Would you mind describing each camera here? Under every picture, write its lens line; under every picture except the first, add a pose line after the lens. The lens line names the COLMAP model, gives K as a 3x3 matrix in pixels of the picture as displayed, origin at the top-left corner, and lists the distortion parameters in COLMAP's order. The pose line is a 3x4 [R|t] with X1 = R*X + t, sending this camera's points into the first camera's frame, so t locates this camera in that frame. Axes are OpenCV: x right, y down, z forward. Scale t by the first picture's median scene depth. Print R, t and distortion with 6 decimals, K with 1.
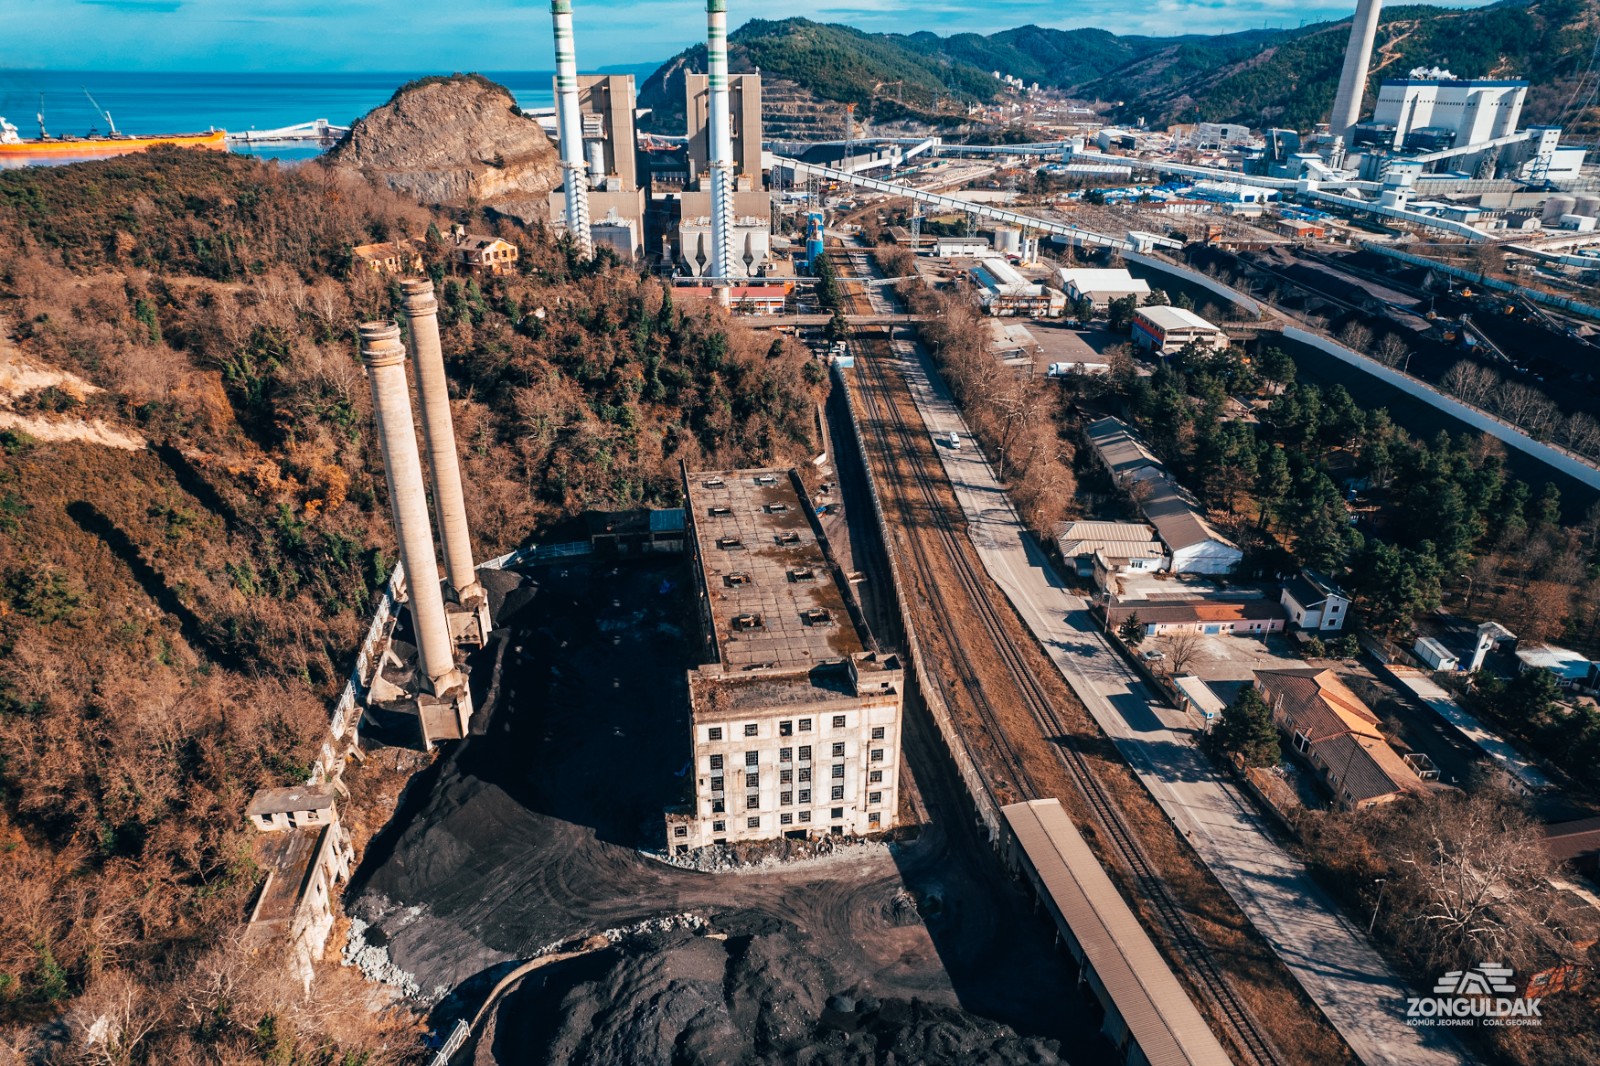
lens RADIAL K [[1021.8, 0, 805.0], [0, 1021.8, 542.4], [0, 0, 1]] dist [-0.080912, 0.073707]
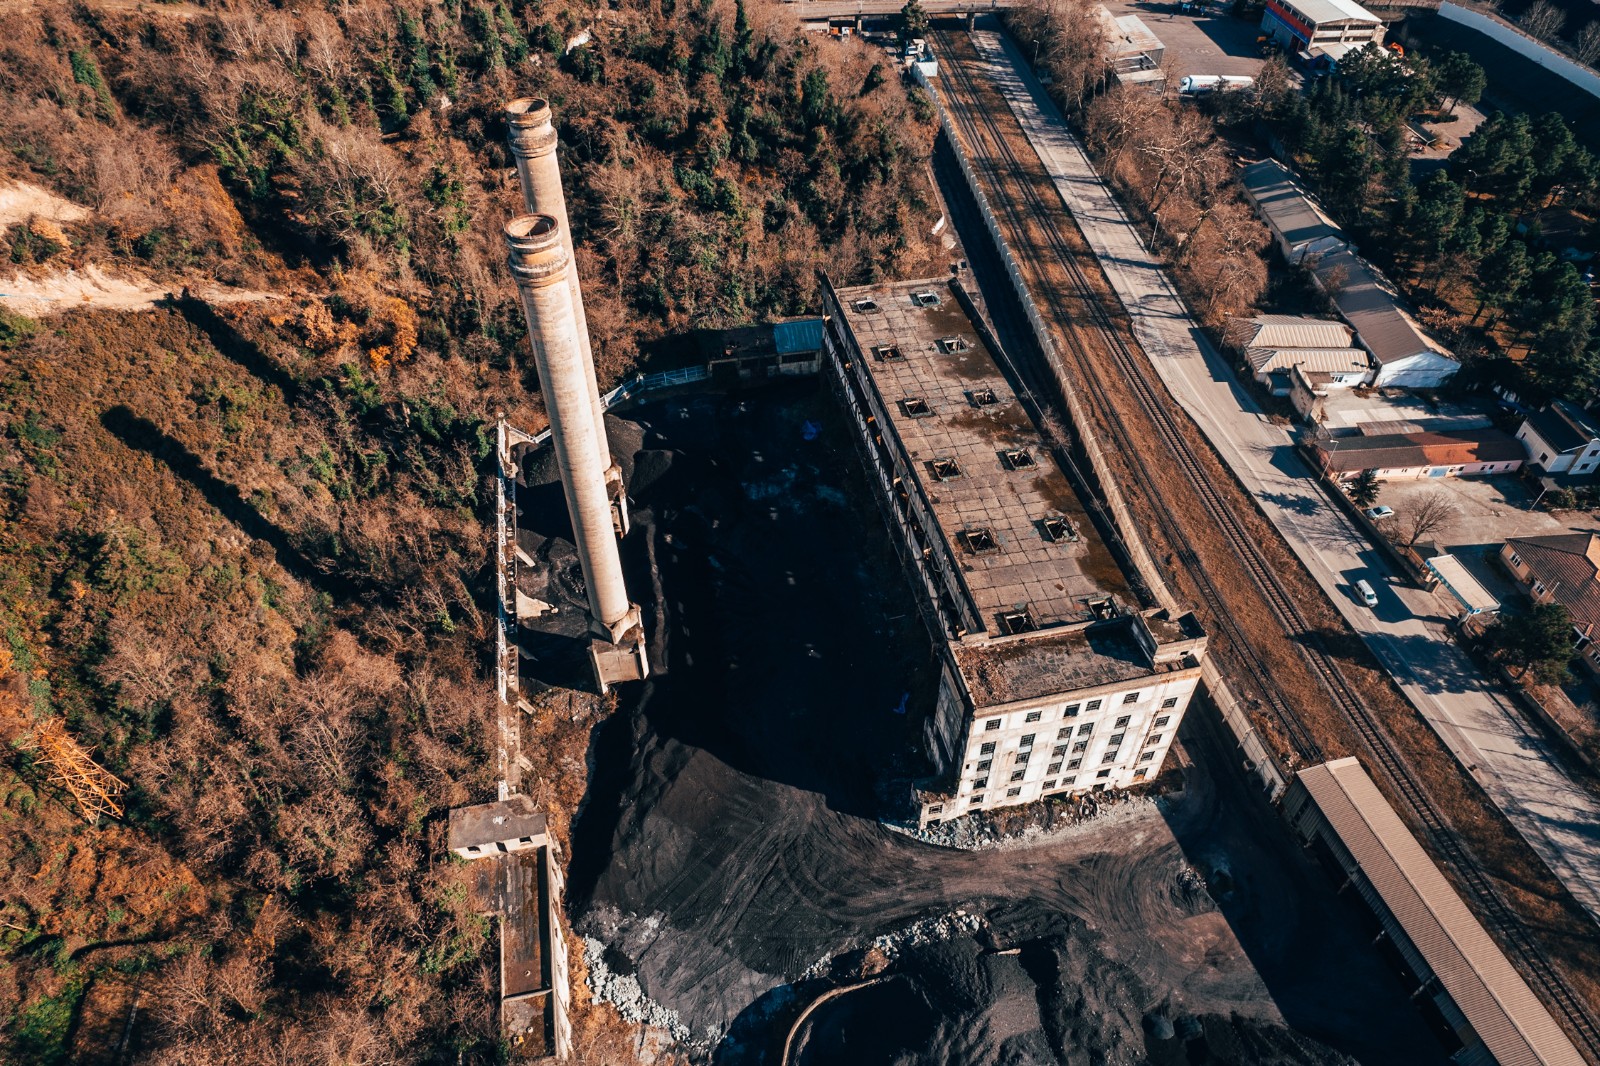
lens RADIAL K [[1021.8, 0, 806.5], [0, 1021.8, 538.4], [0, 0, 1]] dist [-0.080912, 0.073707]
pose [[0.999137, -0.033647, 0.024346, -0.188960], [0.023828, 0.944543, 0.327523, -0.174130], [-0.034016, -0.326661, 0.944529, 0.189918]]
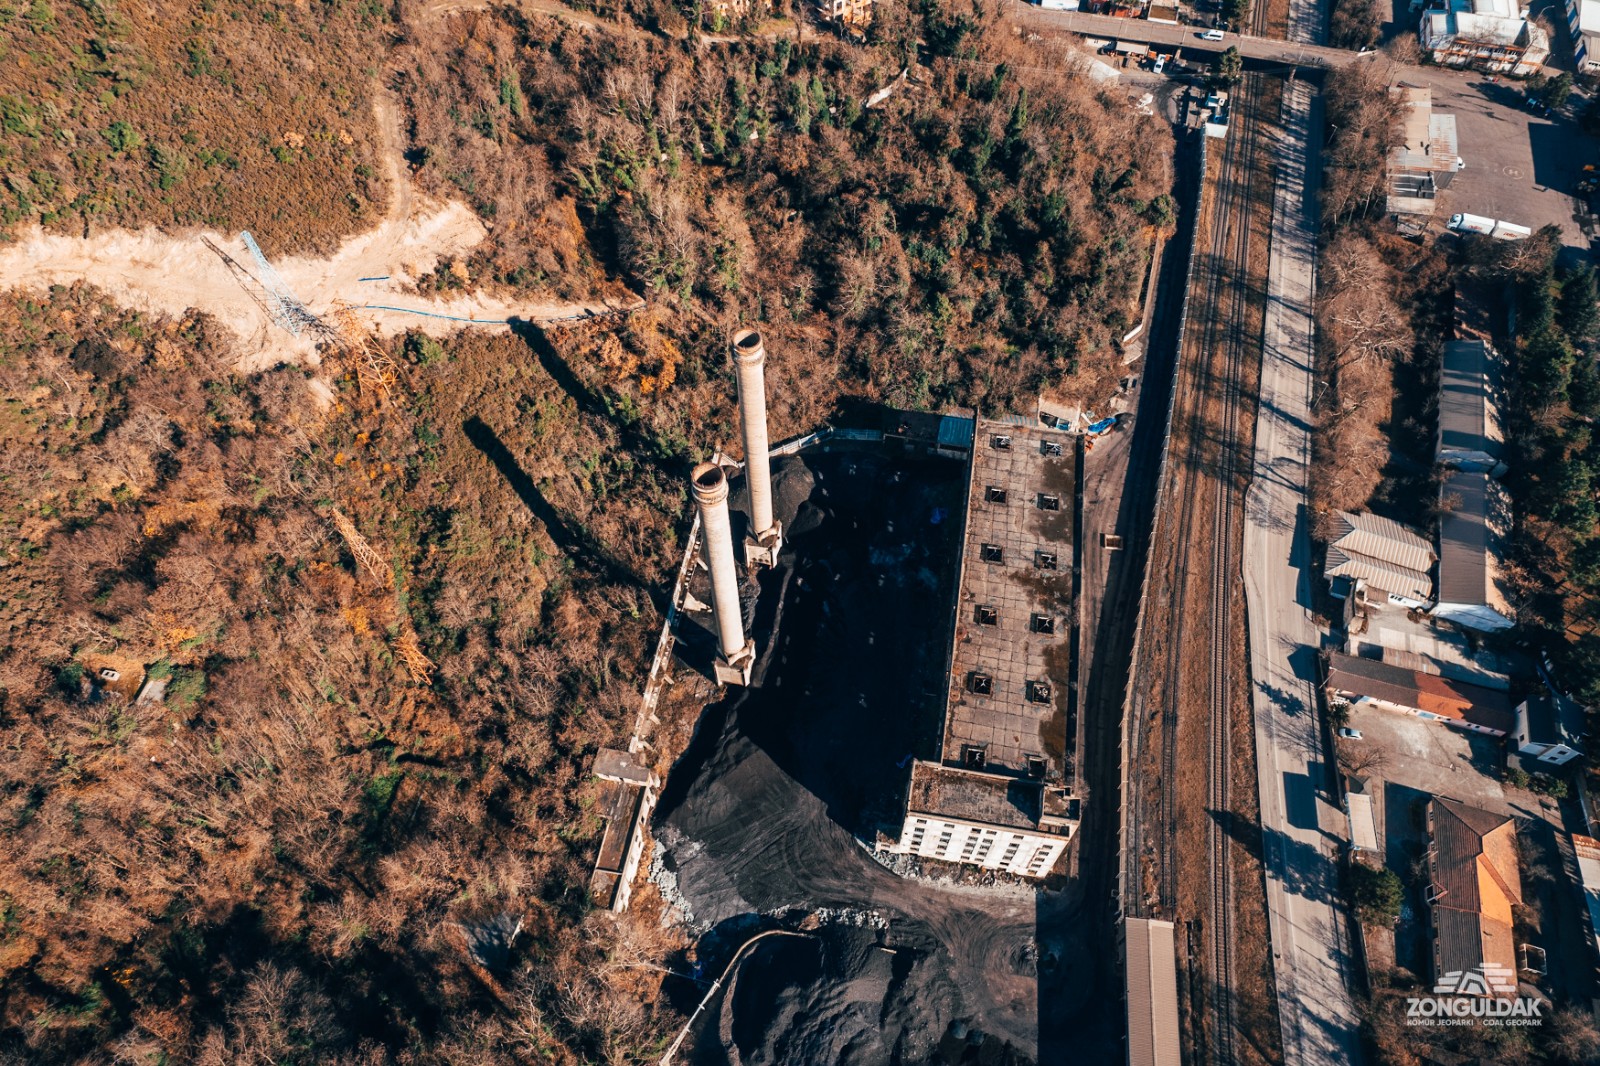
lens RADIAL K [[1021.8, 0, 807.1], [0, 1021.8, 536.6], [0, 0, 1]] dist [-0.080912, 0.073707]
pose [[0.940803, 0.273260, -0.200544, -0.047703], [-0.134560, 0.844140, 0.518962, -0.570391], [0.311099, -0.461256, 0.830939, 0.027843]]
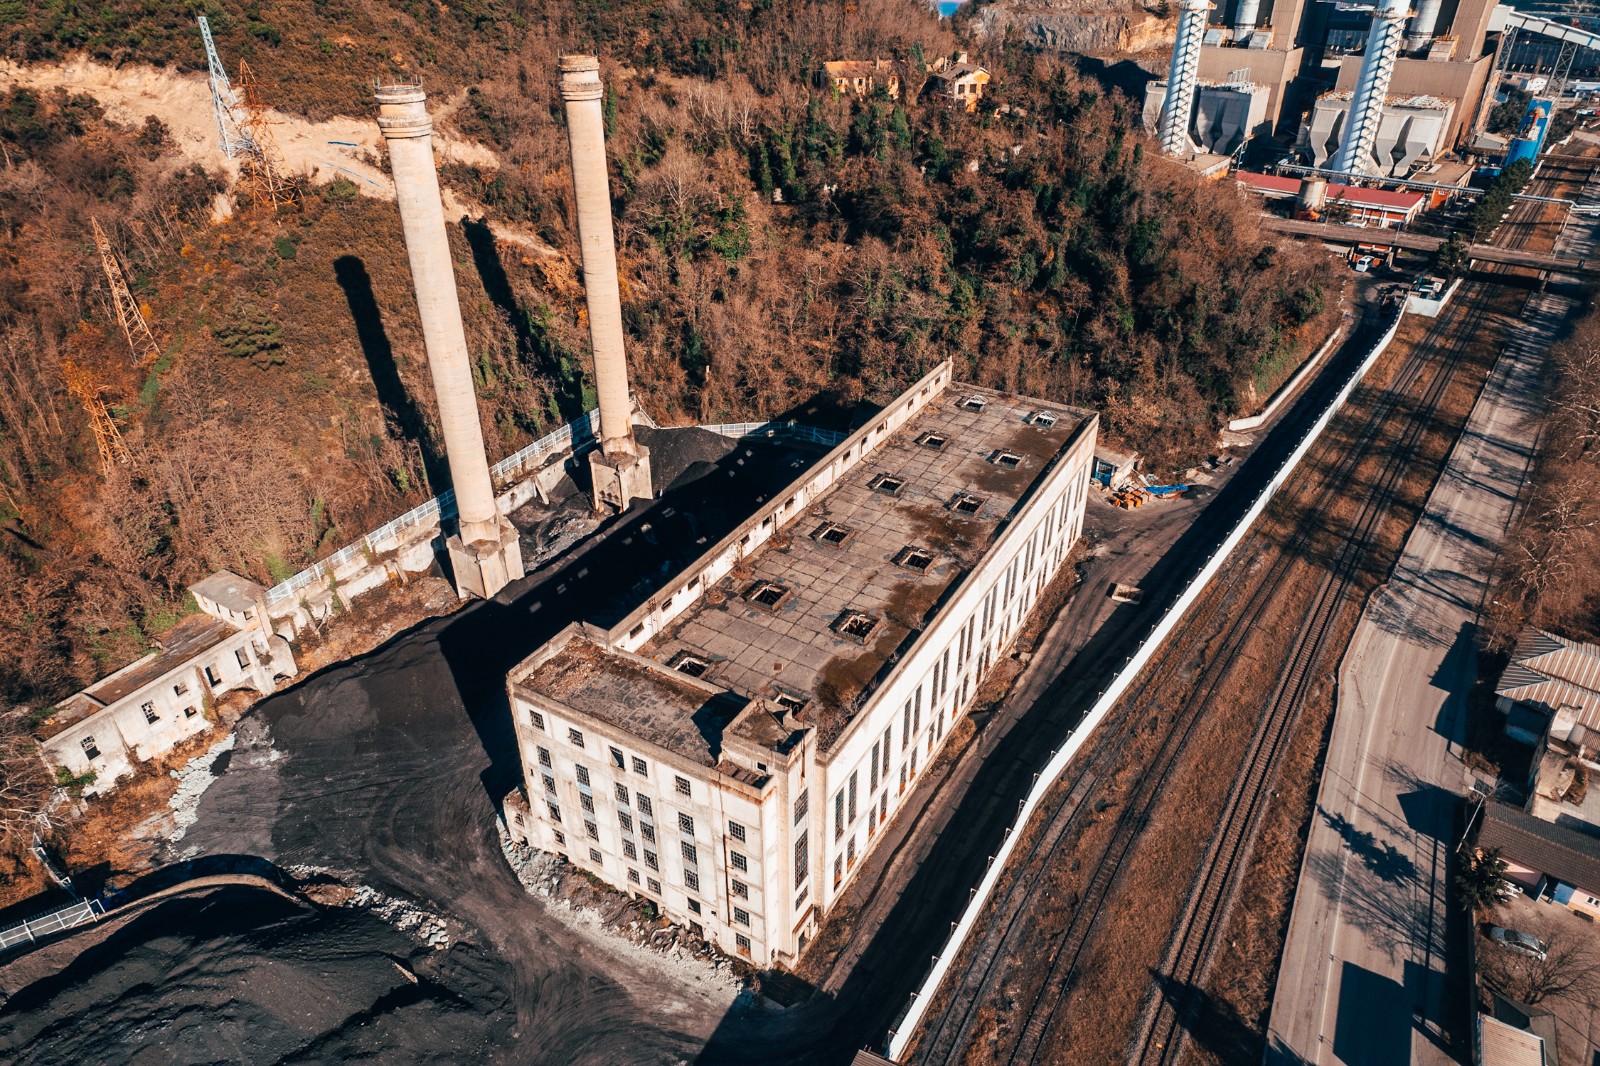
lens RADIAL K [[1021.8, 0, 806.3], [0, 1021.8, 539.0], [0, 0, 1]] dist [-0.080912, 0.073707]
pose [[0.766279, 0.330621, -0.550915, 0.292767], [-0.271590, 0.943750, 0.188613, -0.082902], [0.582285, 0.005093, 0.812969, 0.393345]]
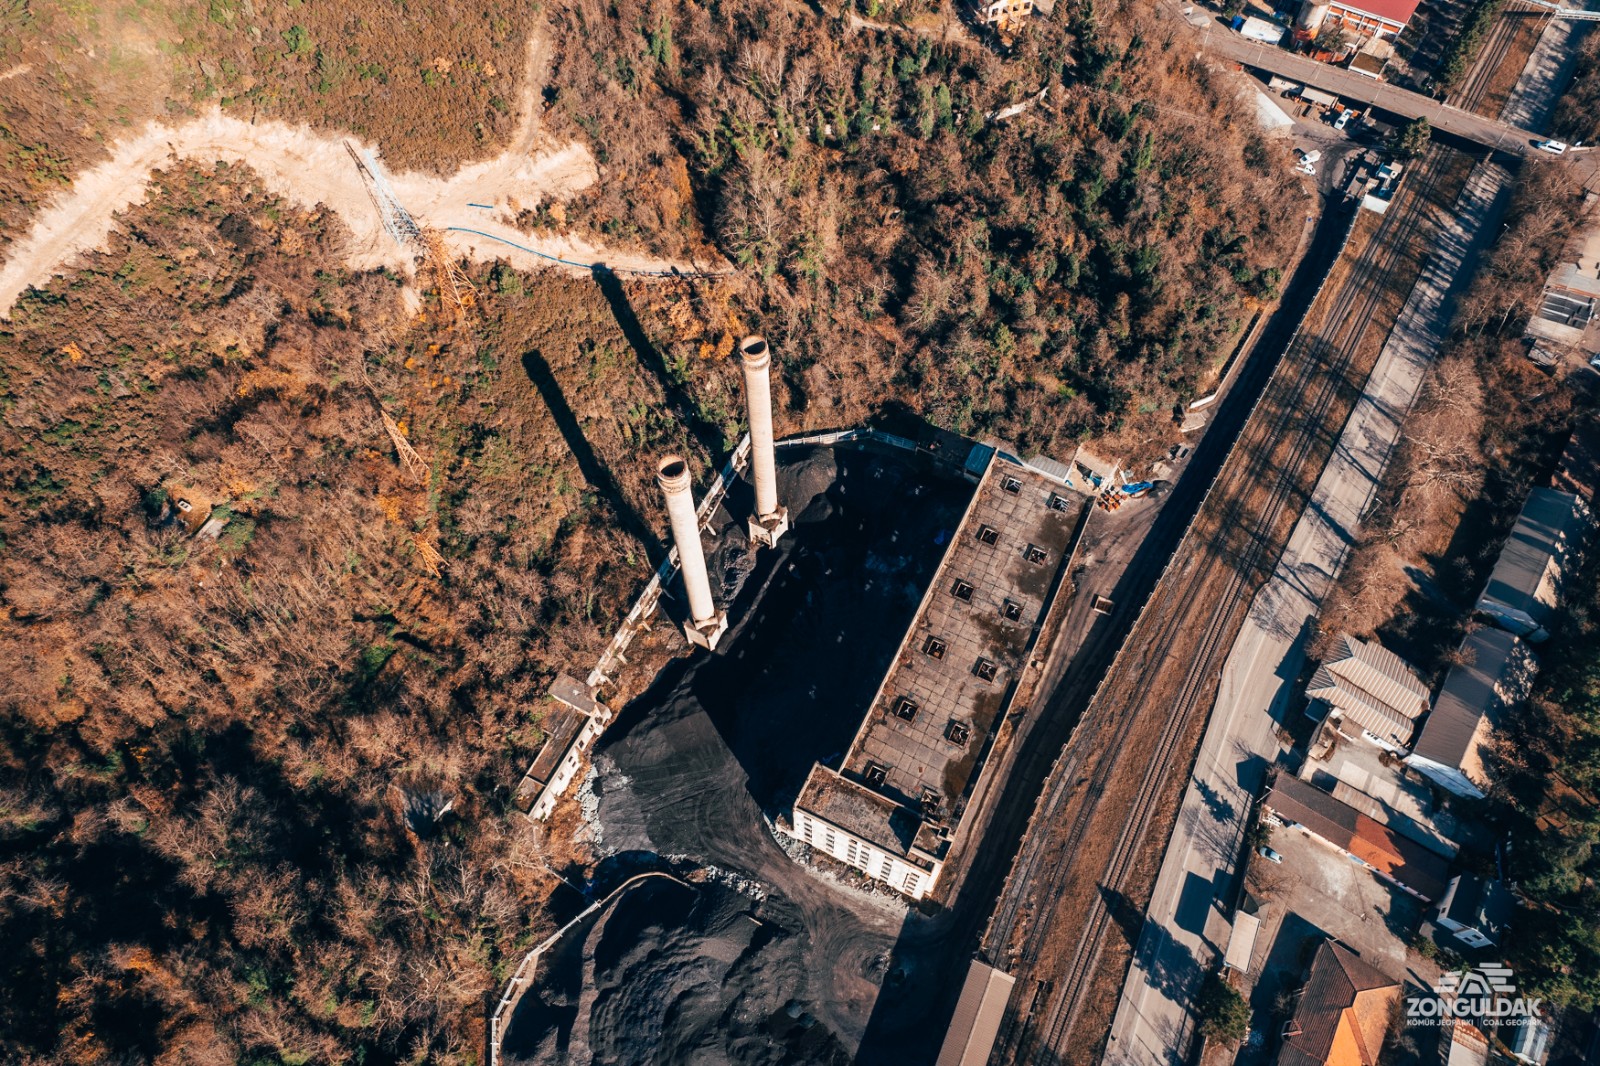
lens RADIAL K [[1021.8, 0, 807.3], [0, 1021.8, 536.7], [0, 0, 1]] dist [-0.080912, 0.073707]
pose [[0.805489, 0.503796, -0.312052, 0.113602], [-0.242701, 0.760831, 0.601857, -0.703889], [0.540633, -0.409054, 0.735113, 0.088644]]
